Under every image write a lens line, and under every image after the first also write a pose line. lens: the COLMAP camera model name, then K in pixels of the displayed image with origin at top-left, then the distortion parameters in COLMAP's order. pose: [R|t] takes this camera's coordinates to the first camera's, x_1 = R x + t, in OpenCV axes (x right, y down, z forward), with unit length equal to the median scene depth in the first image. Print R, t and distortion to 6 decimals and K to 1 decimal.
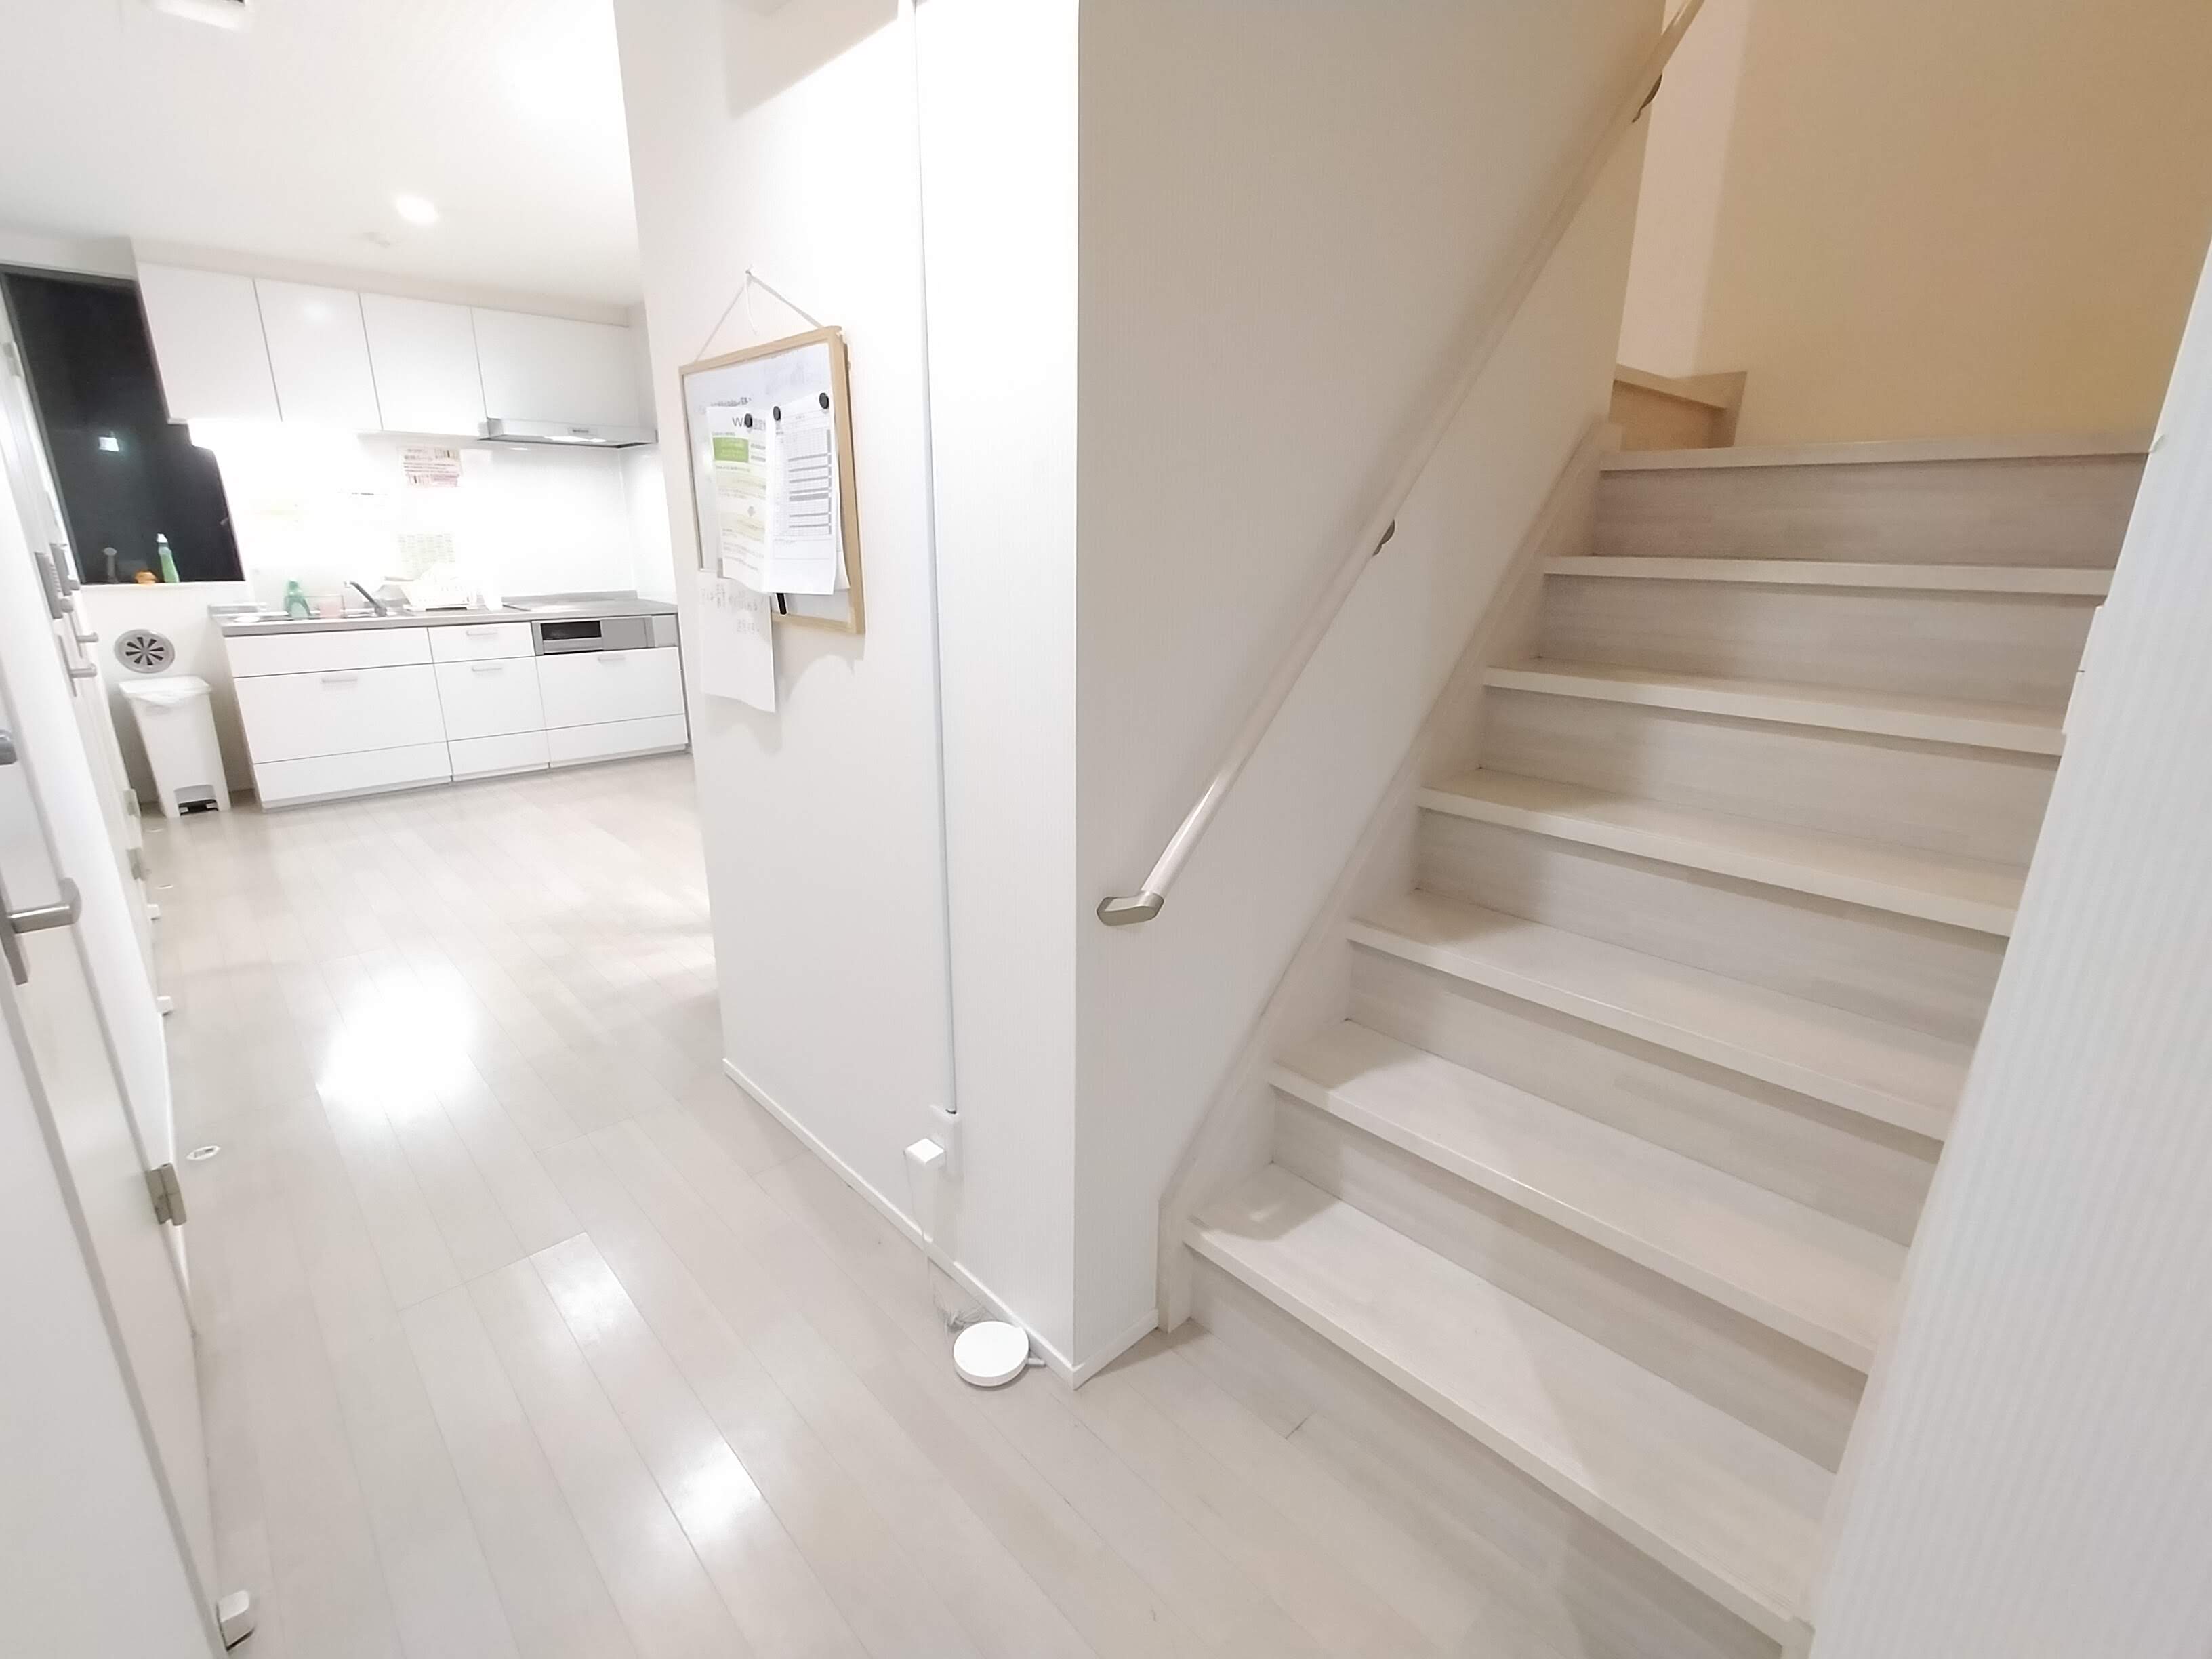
lens RADIAL K [[1002.6, 0, 1110.9], [0, 1002.6, 825.6], [0, 0, 1]] dist [-0.000002, -0.000622]
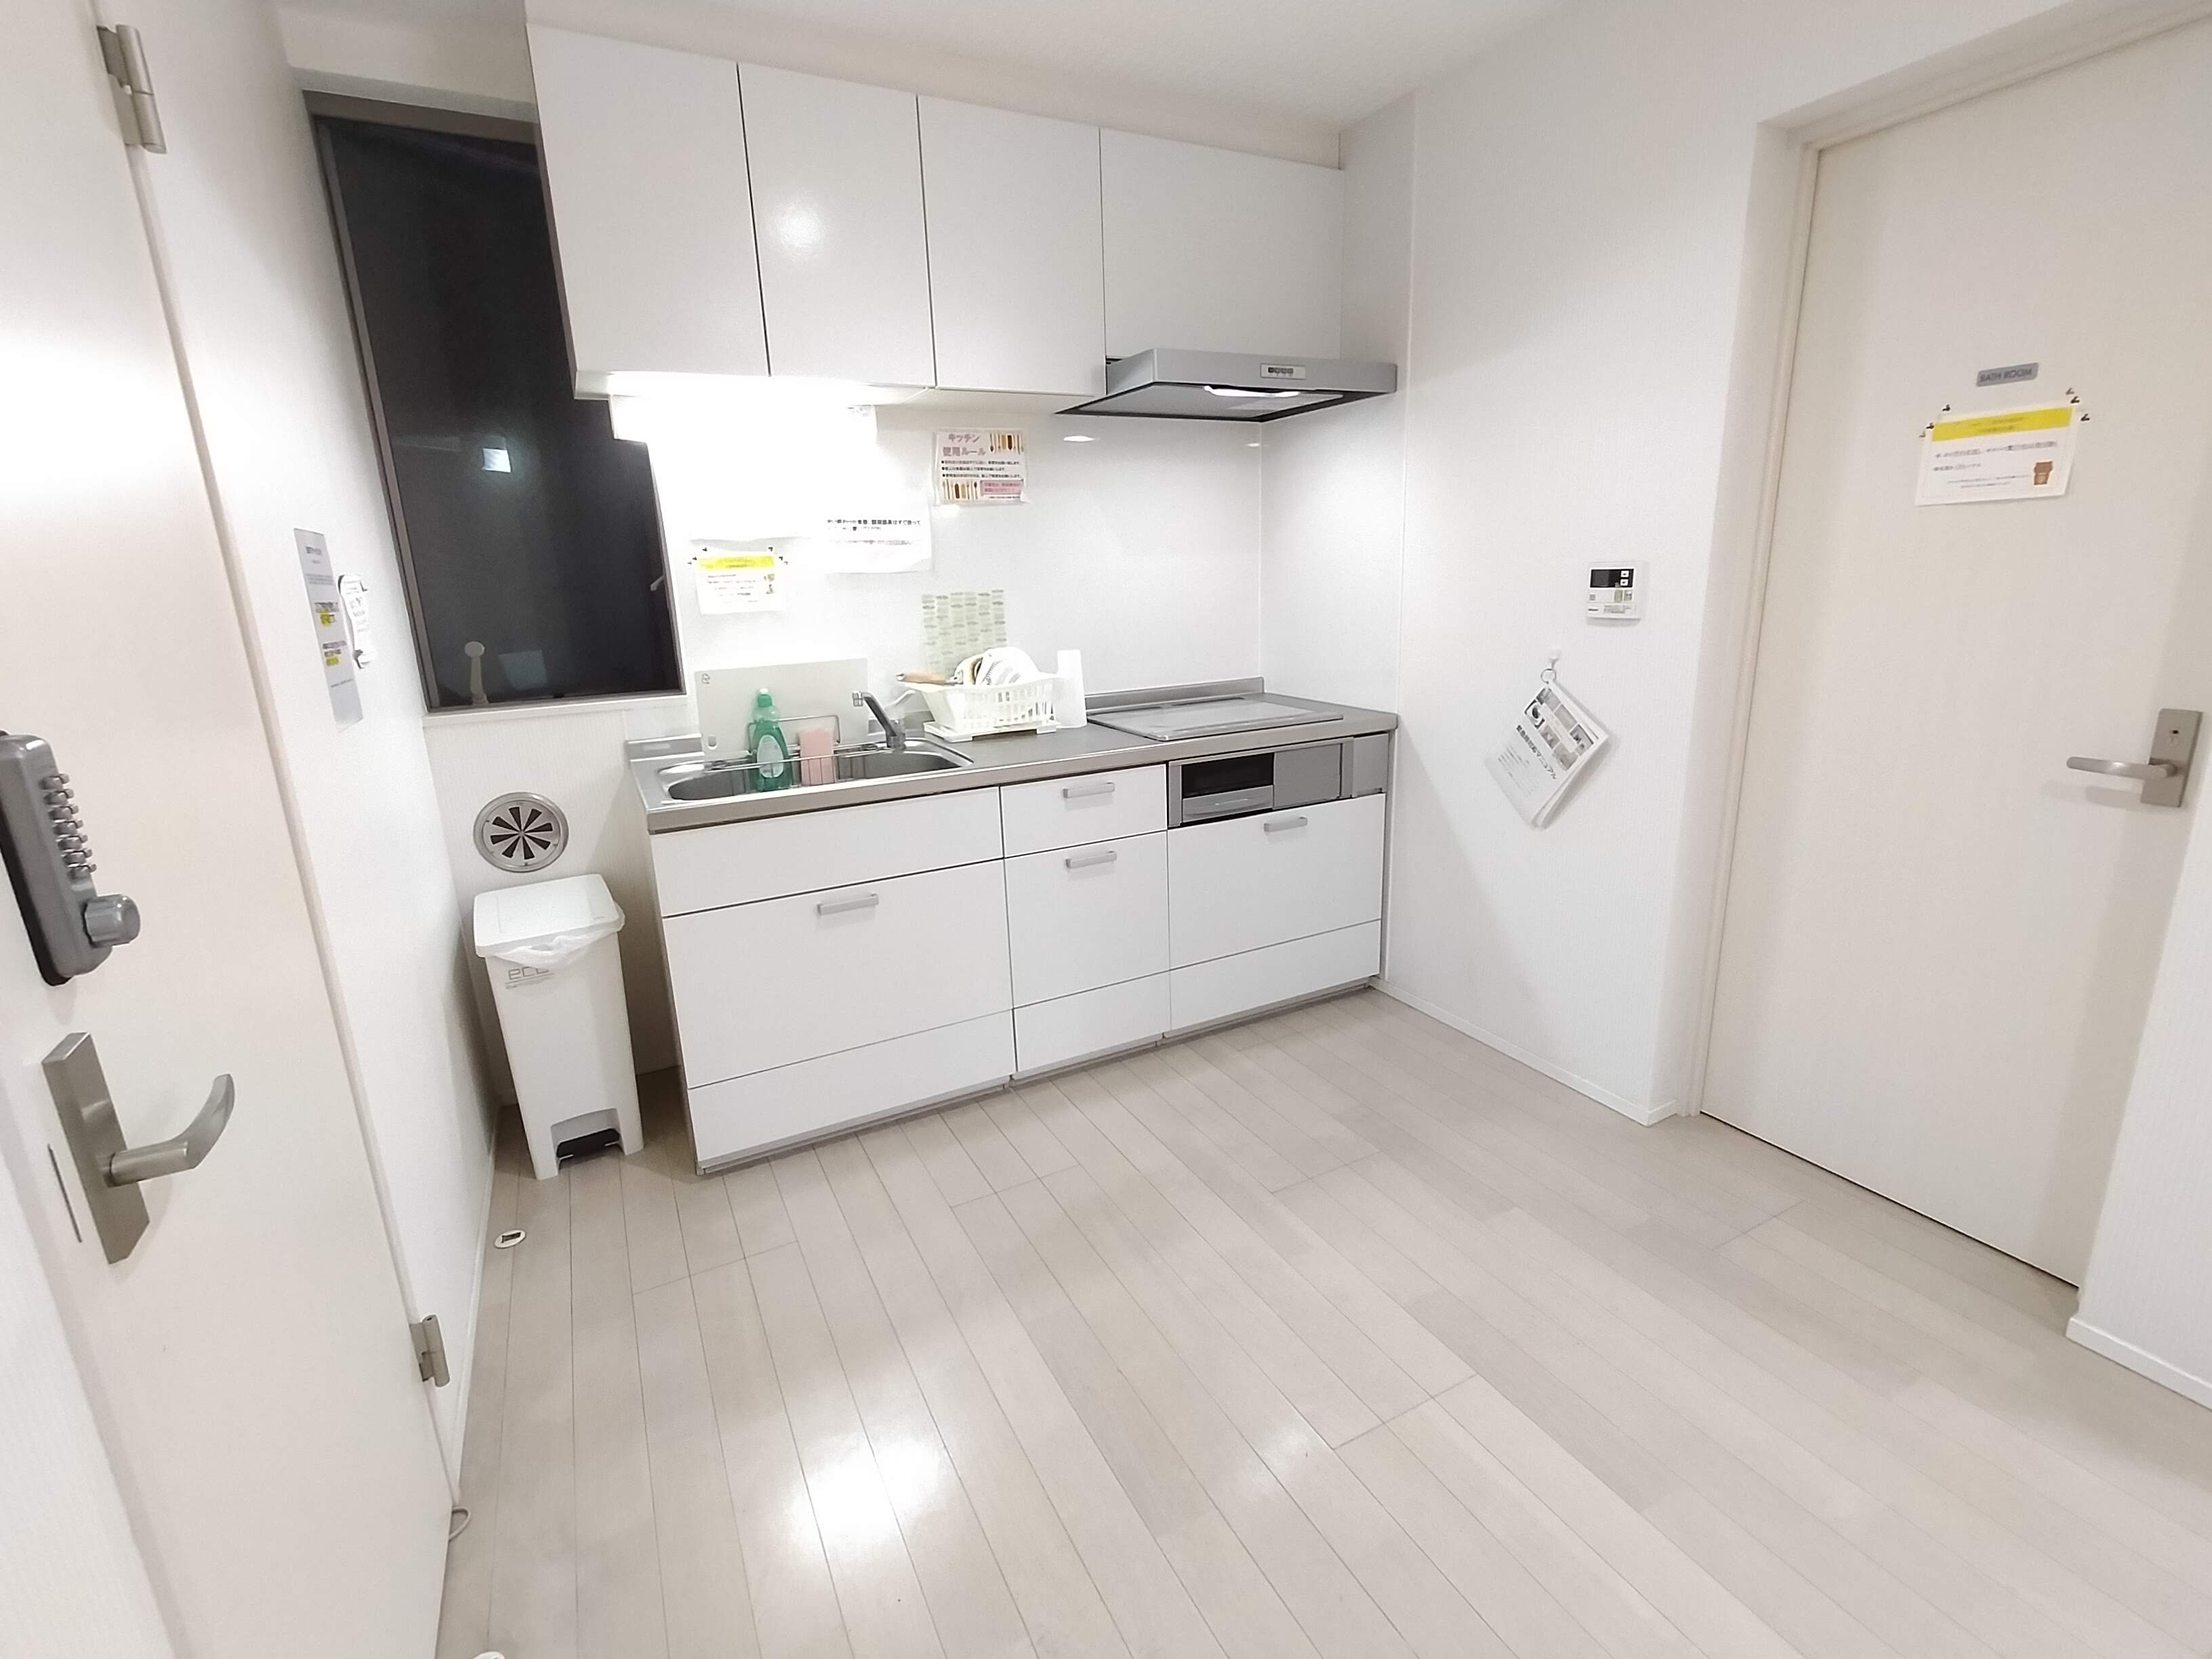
lens RADIAL K [[1002.6, 0, 1099.4], [0, 1002.6, 825.9], [0, 0, 1]] dist [-0.000002, -0.000622]
pose [[0.960231, 0.028910, -0.277706, -0.502373], [-0.036670, 0.999068, -0.022789, -0.169819], [0.276789, 0.032066, 0.960396, 0.552083]]
